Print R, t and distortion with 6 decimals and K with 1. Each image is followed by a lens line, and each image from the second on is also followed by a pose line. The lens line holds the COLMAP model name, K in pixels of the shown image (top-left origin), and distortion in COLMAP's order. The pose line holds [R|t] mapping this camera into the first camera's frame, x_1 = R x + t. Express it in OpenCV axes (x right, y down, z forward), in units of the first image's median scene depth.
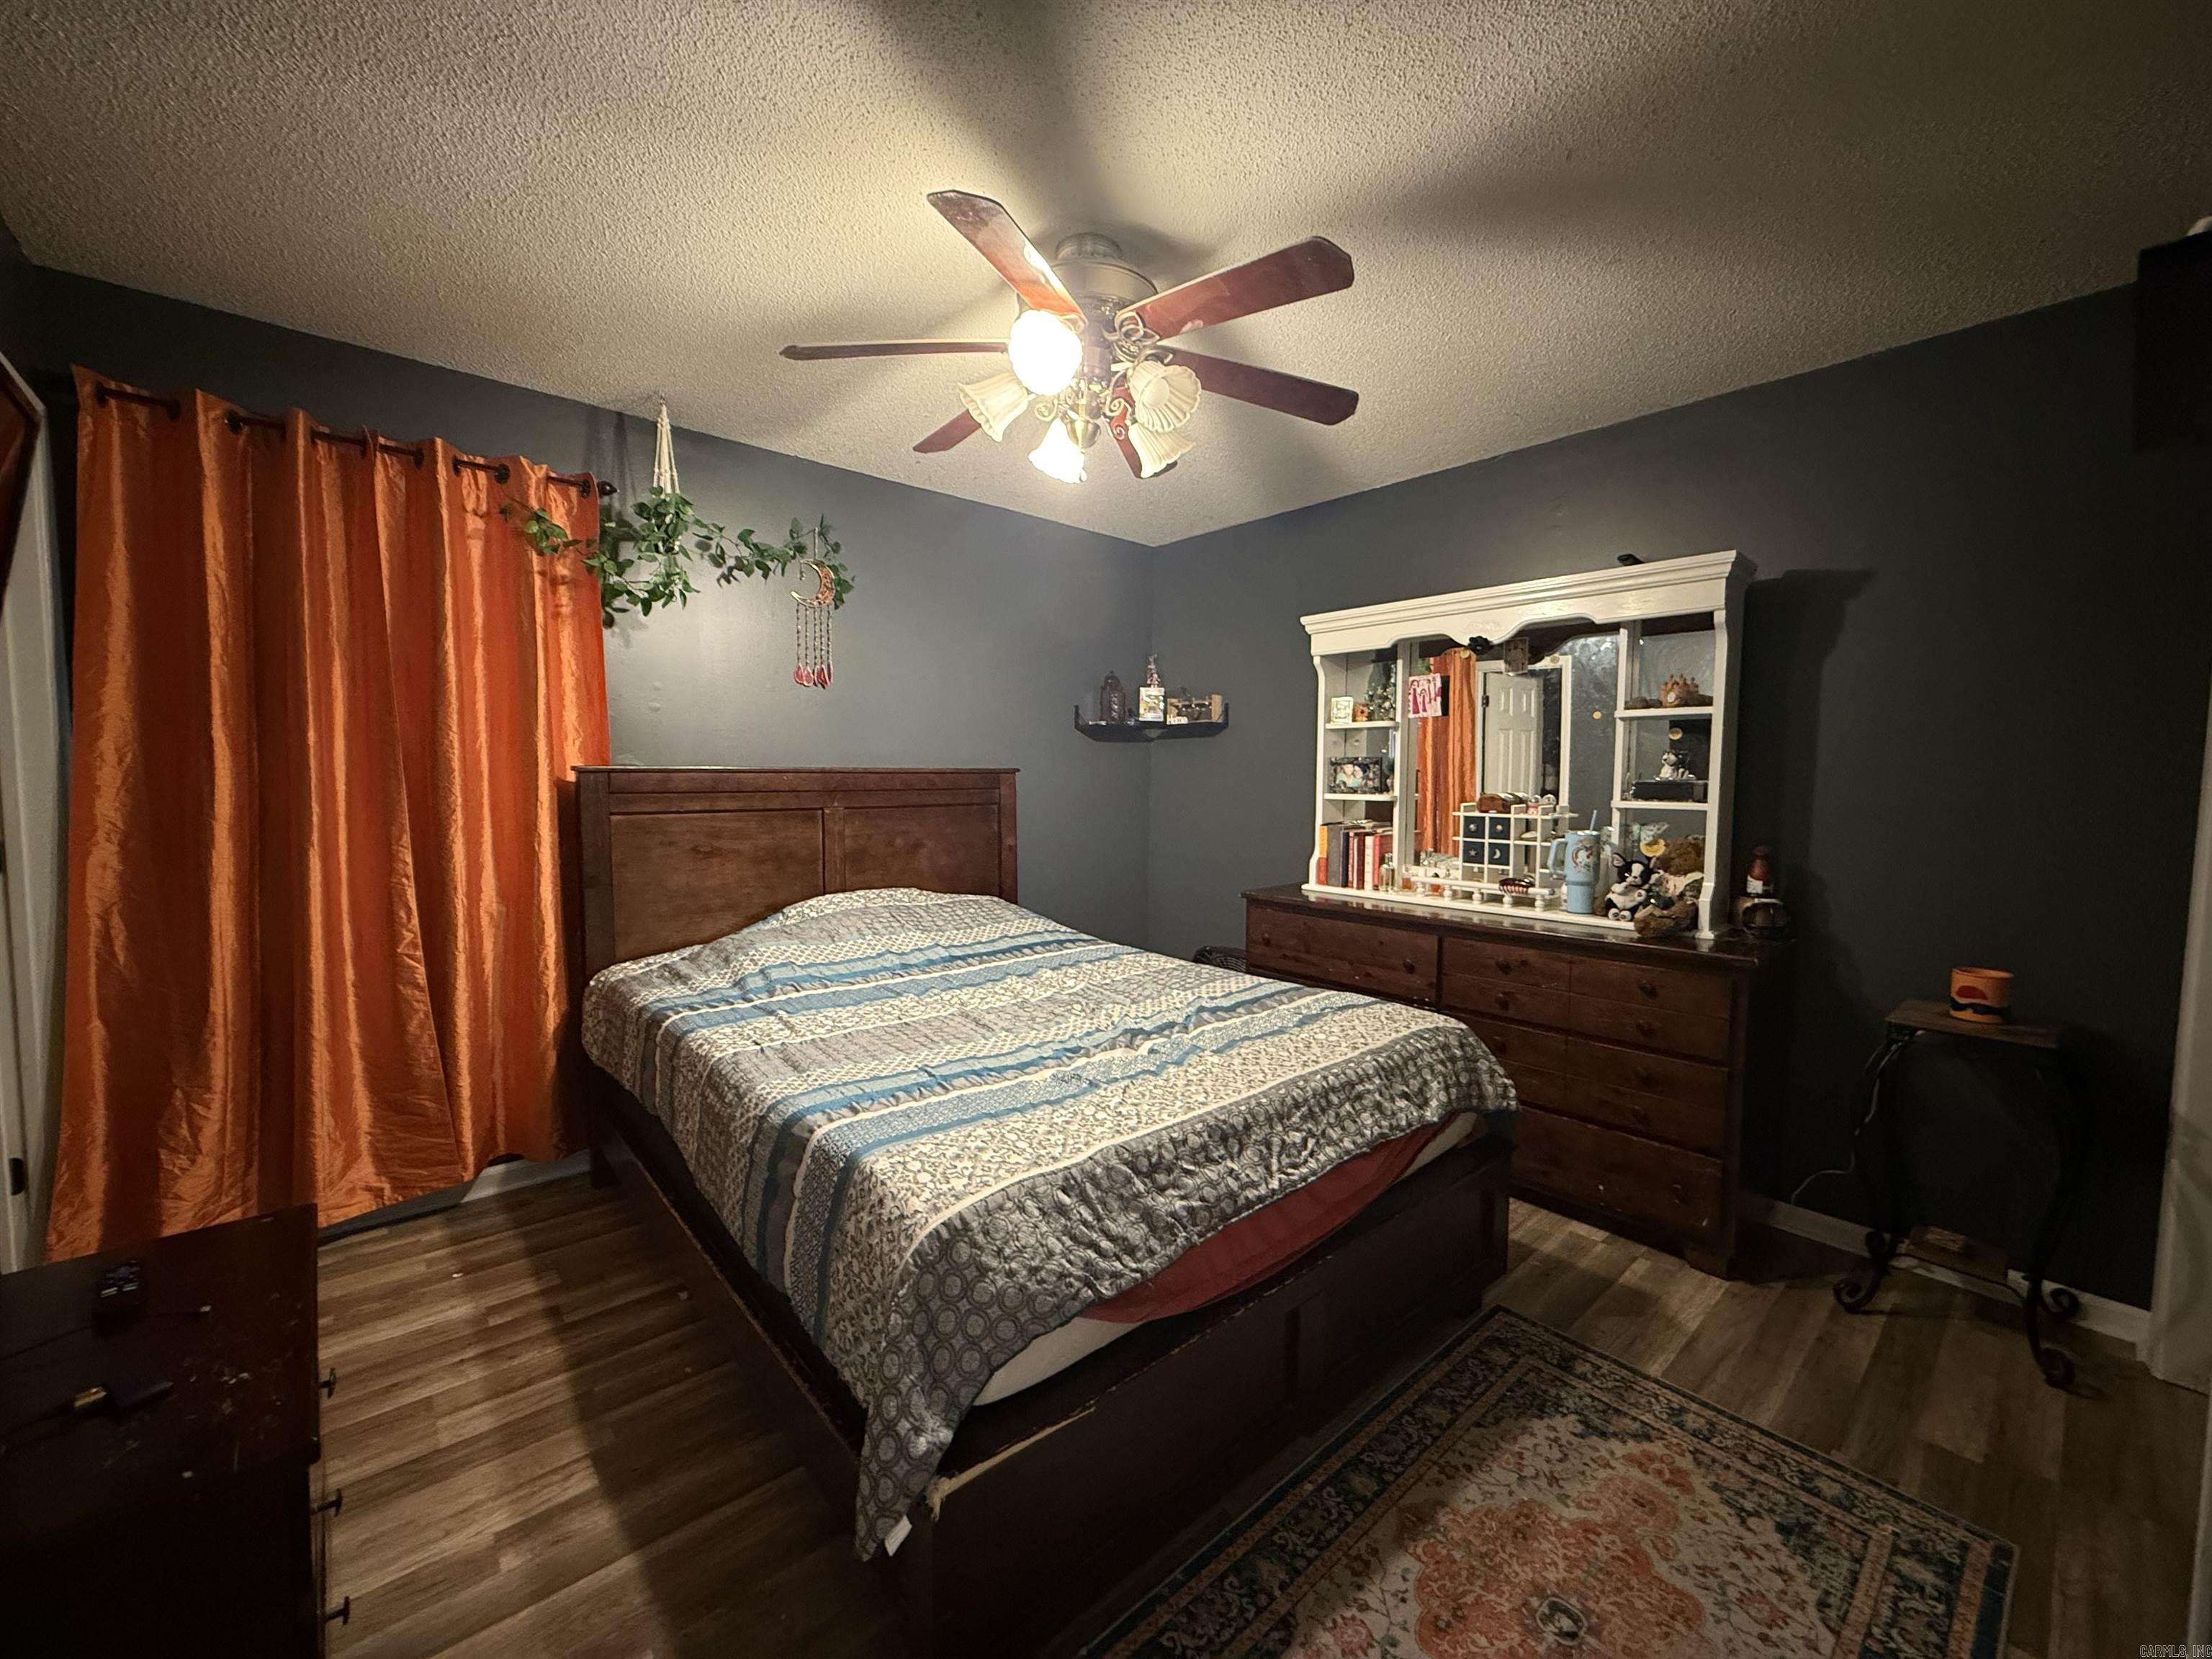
lens RADIAL K [[878.5, 0, 1099.8], [0, 878.5, 827.9], [0, 0, 1]] dist [0.000340, -0.000398]
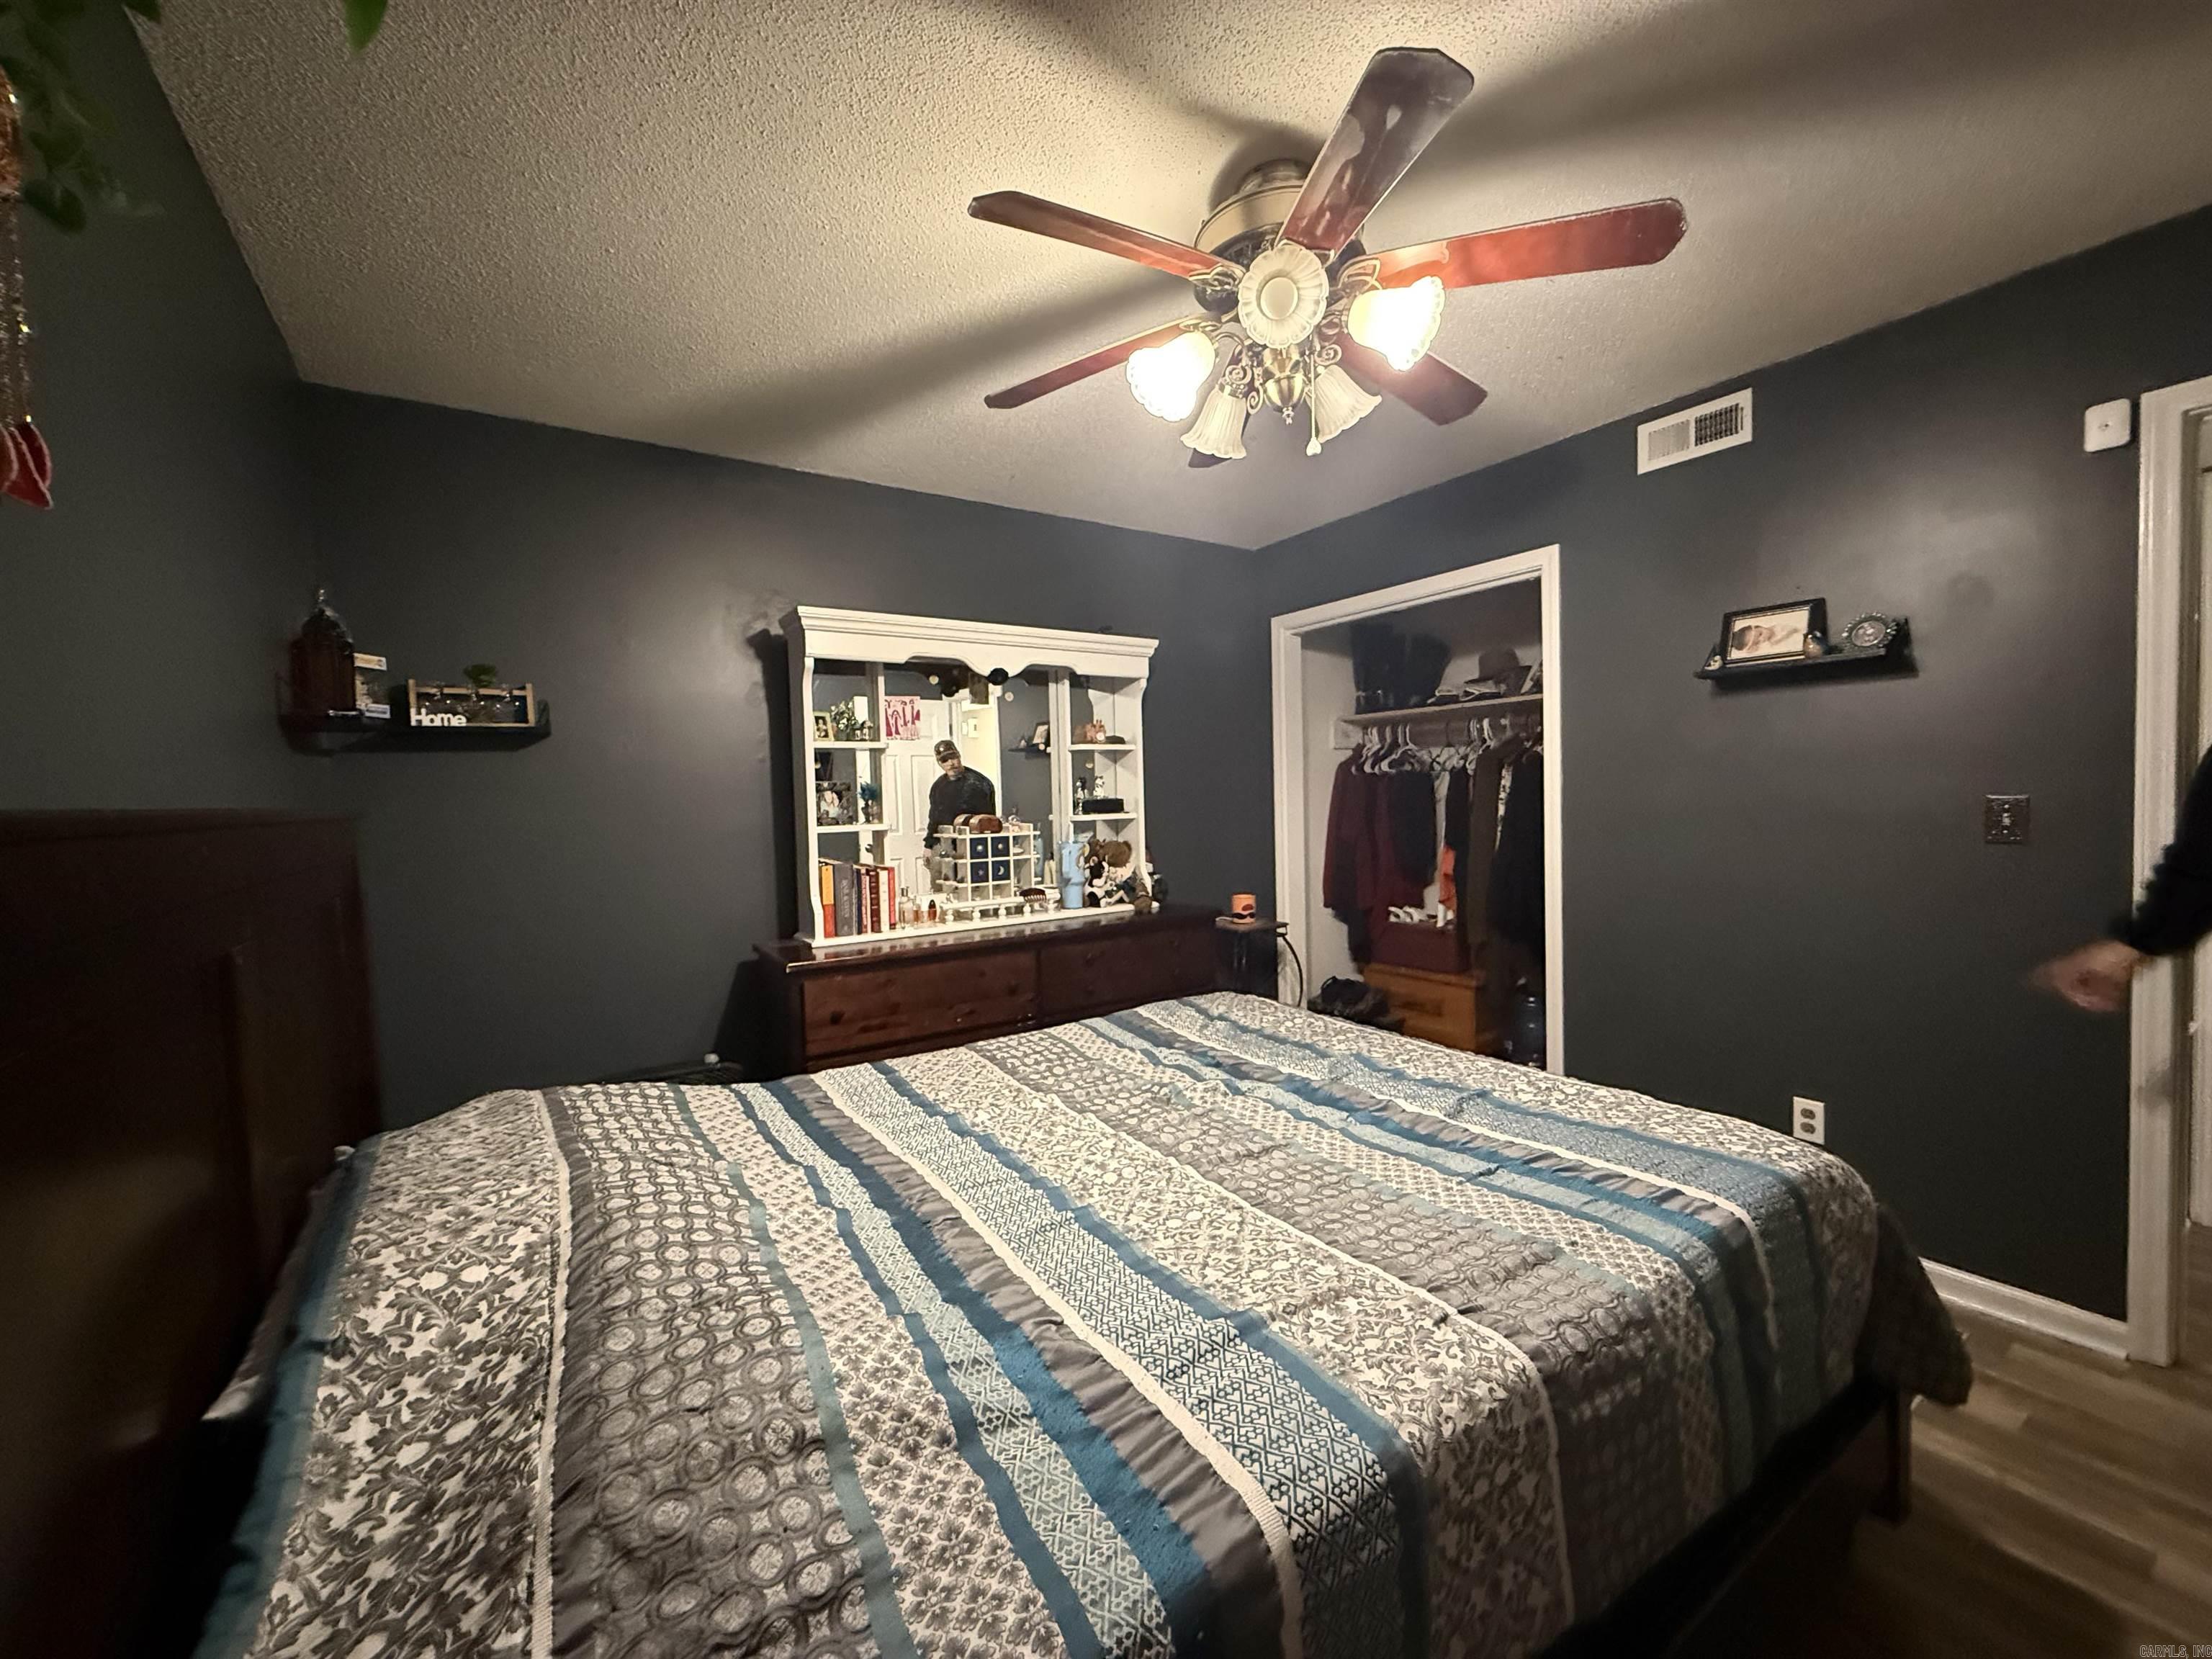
lens RADIAL K [[878.5, 0, 1099.8], [0, 878.5, 827.9], [0, 0, 1]] dist [0.000340, -0.000398]
pose [[0.125724, -0.047233, 0.990940, -0.590761], [0.090006, 0.995290, 0.036020, -0.049545], [-0.987974, 0.084662, 0.129383, 0.717152]]
